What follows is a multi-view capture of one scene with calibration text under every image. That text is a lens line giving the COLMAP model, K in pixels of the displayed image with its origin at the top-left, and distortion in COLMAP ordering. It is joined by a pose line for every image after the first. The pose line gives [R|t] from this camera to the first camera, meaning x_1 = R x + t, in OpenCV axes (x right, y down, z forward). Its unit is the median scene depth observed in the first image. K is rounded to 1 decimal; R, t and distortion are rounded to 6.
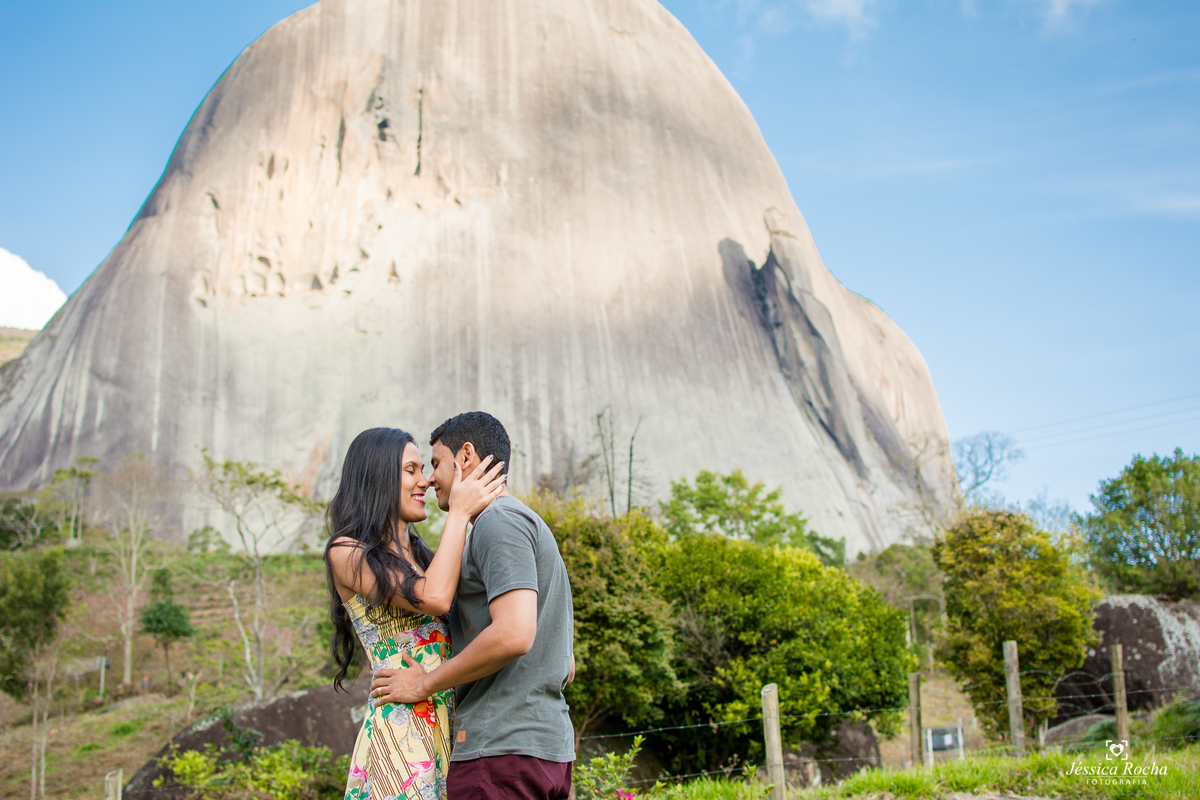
lens RADIAL K [[1868.5, 0, 601.9], [0, 1868.5, 395.8], [0, 0, 1]] dist [-0.144839, 0.000000]
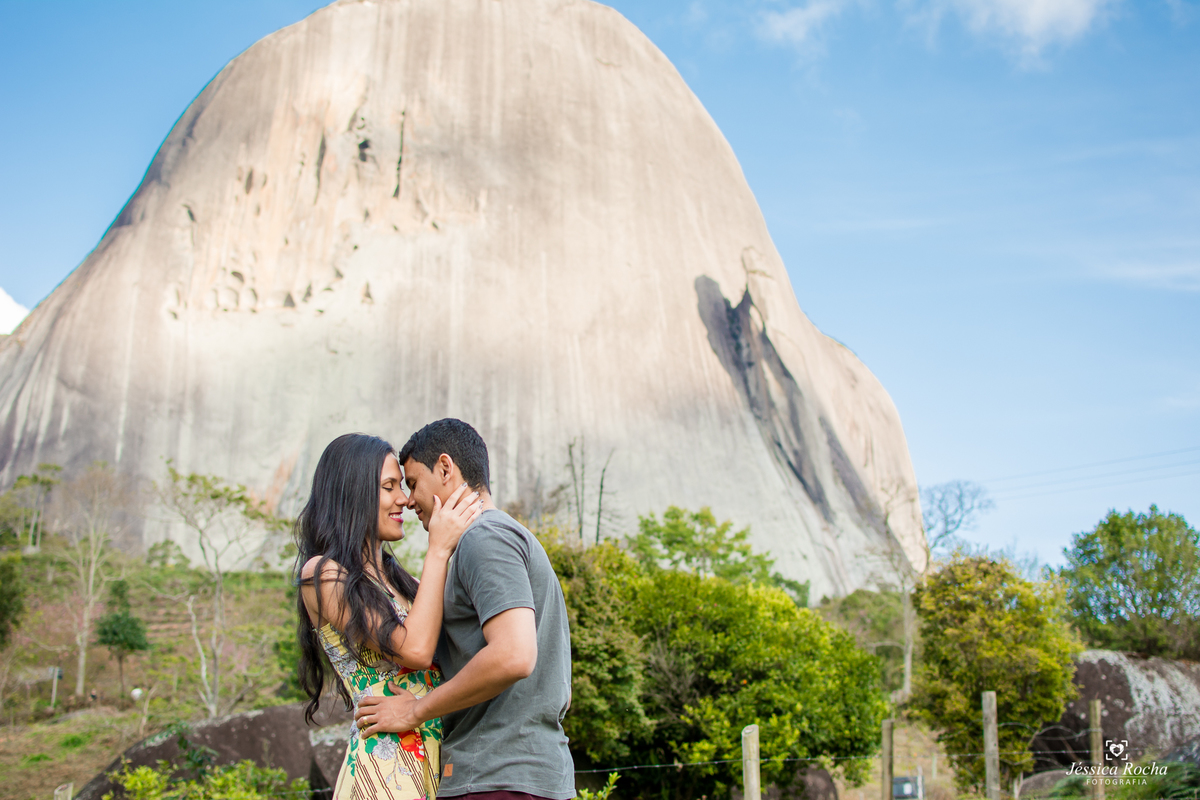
lens RADIAL K [[1868.5, 0, 597.9], [0, 1868.5, 401.6], [0, 0, 1]] dist [-0.144839, 0.000000]
pose [[0.998803, 0.046419, 0.015445, -0.001584], [-0.046184, 0.998816, -0.015257, 0.000827], [-0.016135, 0.014526, 0.999764, 0.004946]]
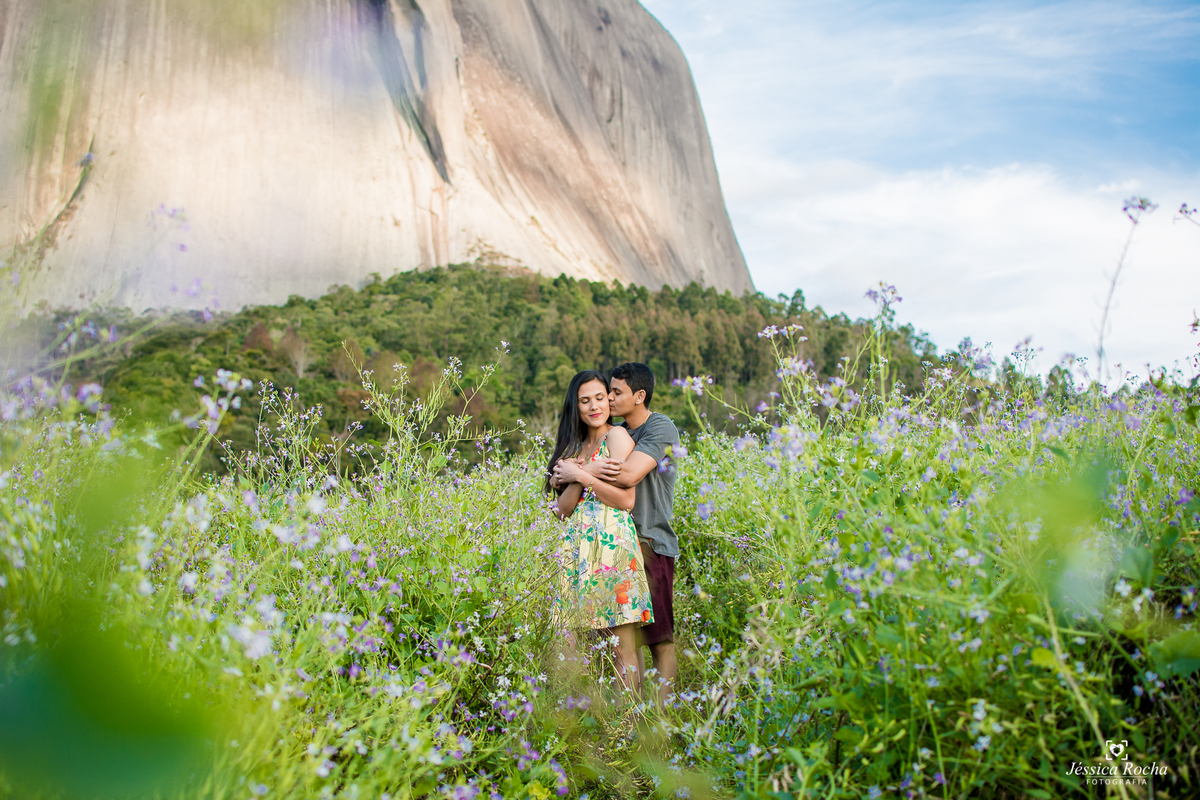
lens RADIAL K [[1868.5, 0, 603.7], [0, 1868.5, 393.5], [0, 0, 1]] dist [-0.144839, 0.000000]
pose [[0.997728, 0.018224, -0.064862, 0.261349], [-0.008801, 0.989727, 0.142702, 0.018554], [0.066796, -0.141807, 0.987638, 0.171711]]
